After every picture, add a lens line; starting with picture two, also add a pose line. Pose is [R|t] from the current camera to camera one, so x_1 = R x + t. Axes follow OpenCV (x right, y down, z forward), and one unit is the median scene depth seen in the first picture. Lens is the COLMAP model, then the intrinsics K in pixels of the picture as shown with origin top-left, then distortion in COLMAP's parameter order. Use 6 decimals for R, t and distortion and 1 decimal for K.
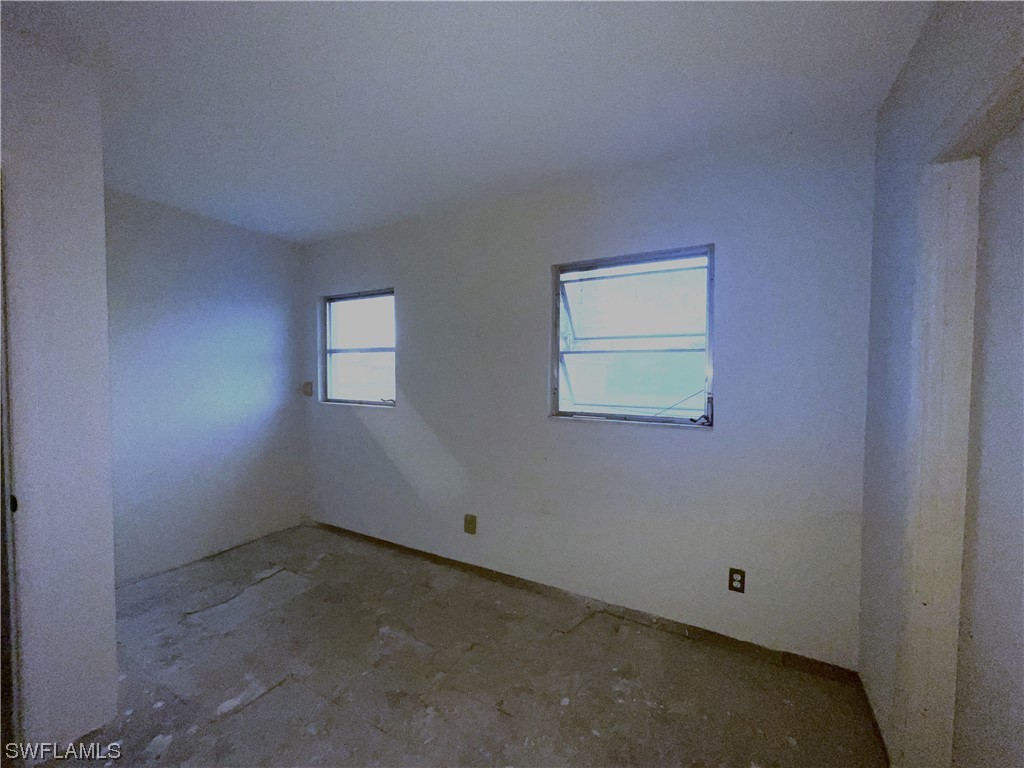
lens RADIAL K [[412.1, 0, 510.5], [0, 412.1, 387.4], [0, 0, 1]] dist [-0.000556, 0.000034]
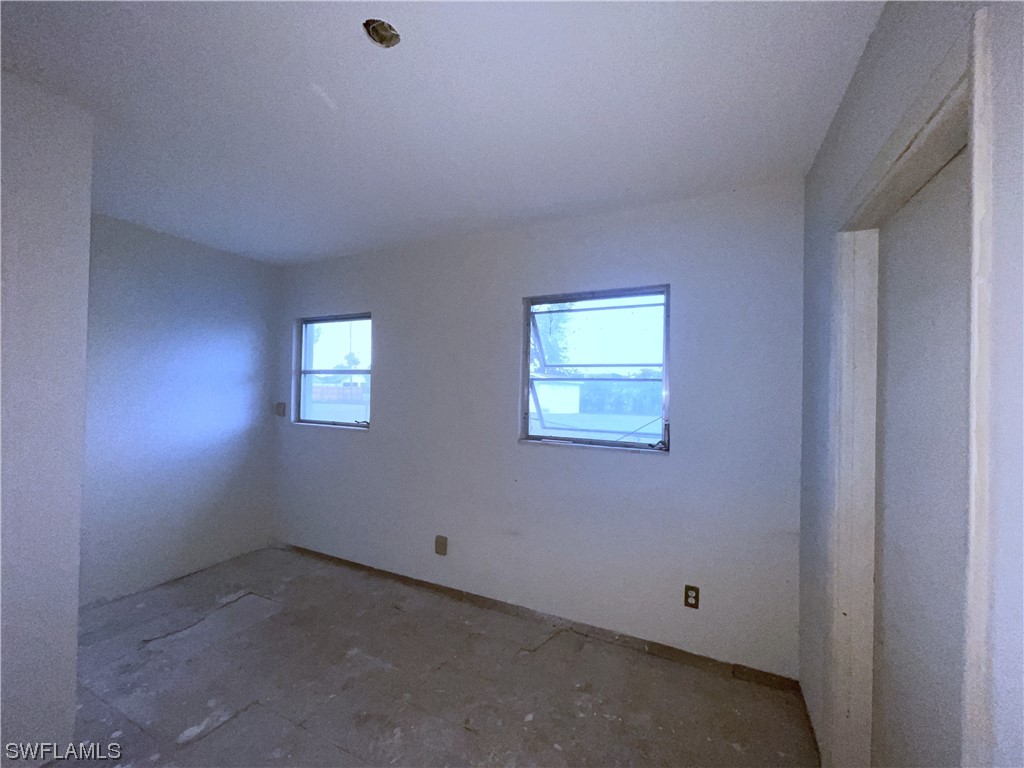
lens RADIAL K [[412.1, 0, 510.5], [0, 412.1, 387.4], [0, 0, 1]] dist [-0.000556, 0.000034]
pose [[0.998121, 0.015034, 0.059397, 0.008401], [-0.012395, 0.998930, -0.044551, -0.017336], [-0.060003, 0.043731, 0.997240, -0.052355]]
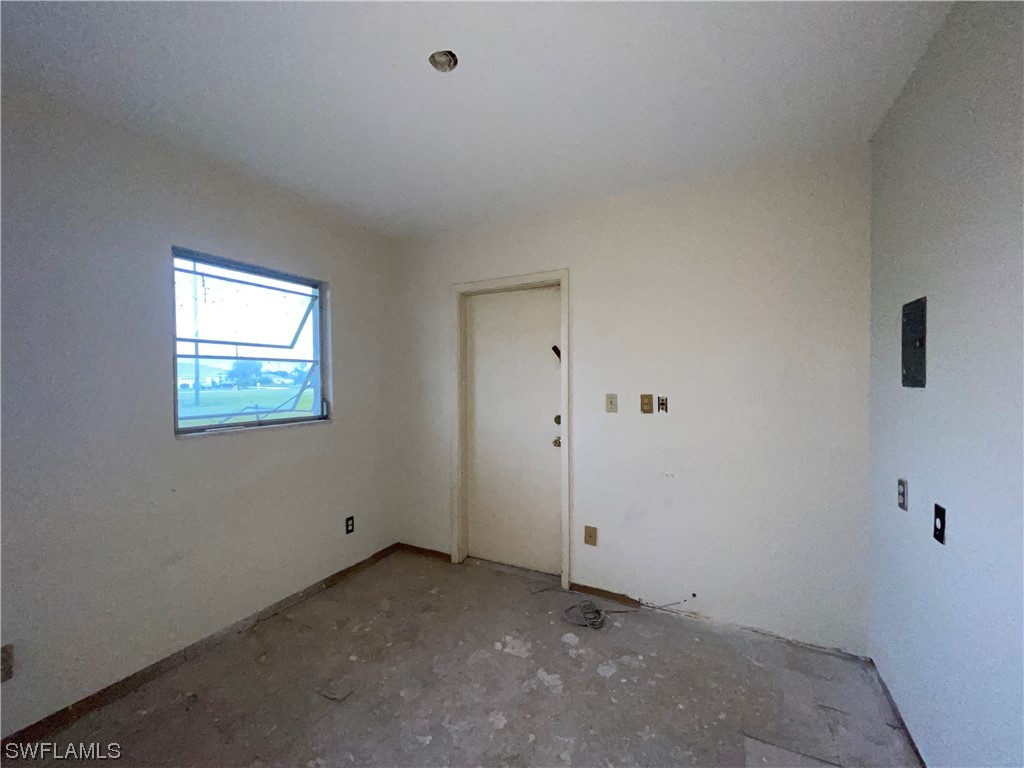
lens RADIAL K [[412.7, 0, 511.1], [0, 412.7, 386.2], [0, 0, 1]] dist [0.001315, -0.000120]
pose [[-0.022162, -0.024100, 0.999464, -0.770143], [0.040906, 0.998850, 0.024993, -0.019903], [-0.998917, 0.041438, -0.021151, 0.400062]]
